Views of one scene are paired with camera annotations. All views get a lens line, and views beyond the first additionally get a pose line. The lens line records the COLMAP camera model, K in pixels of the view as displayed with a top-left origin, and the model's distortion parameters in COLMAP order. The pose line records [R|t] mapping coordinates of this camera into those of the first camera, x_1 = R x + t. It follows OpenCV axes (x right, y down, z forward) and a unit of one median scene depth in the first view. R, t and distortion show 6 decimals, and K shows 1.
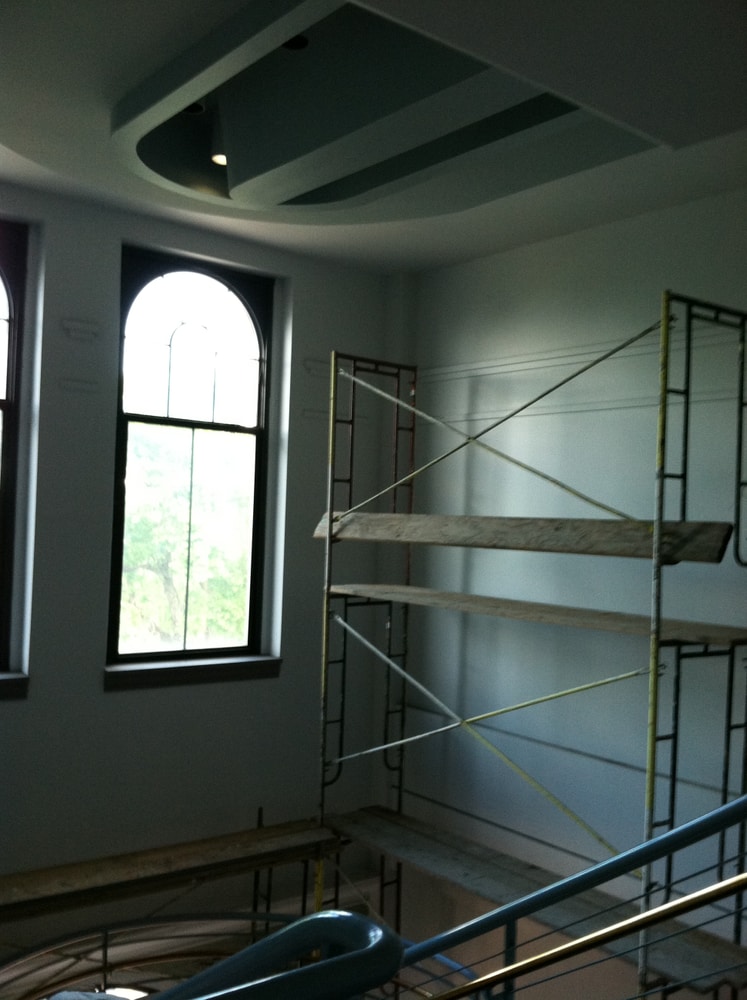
lens RADIAL K [[979.5, 0, 370.9], [0, 979.5, 492.4], [0, 0, 1]] dist [0.121106, -0.452055]
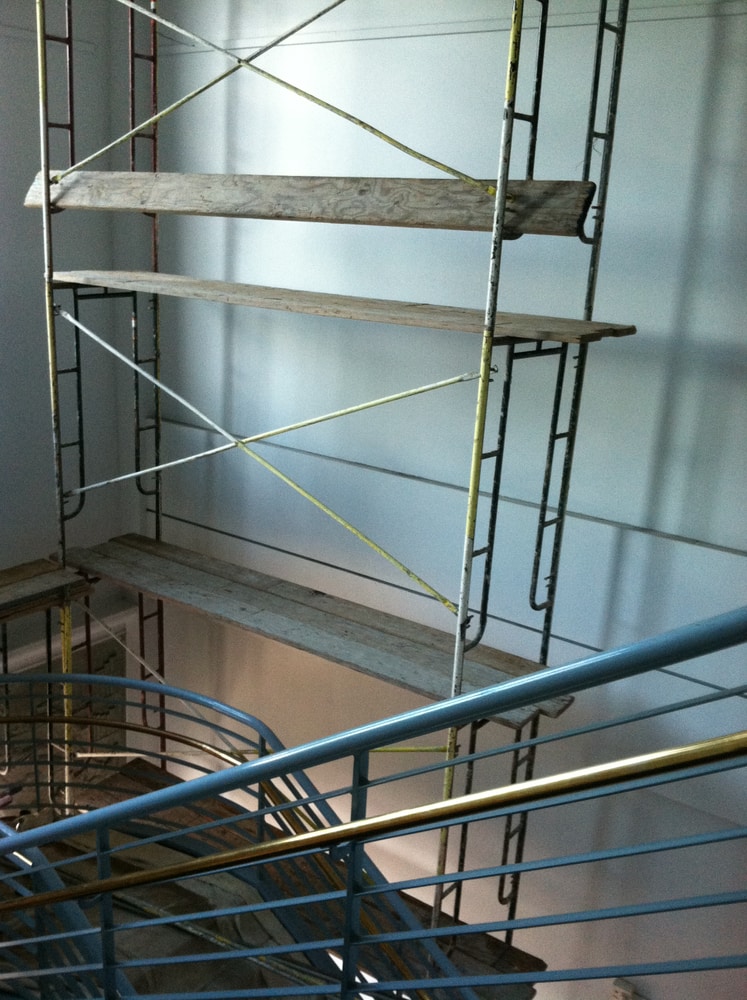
lens RADIAL K [[979.5, 0, 370.9], [0, 979.5, 492.4], [0, 0, 1]] dist [0.121106, -0.452055]
pose [[0.965462, -0.060131, 0.253509, -0.007607], [-0.019929, 0.953109, 0.301969, 0.022668], [-0.259779, -0.296592, 0.918993, 0.188816]]
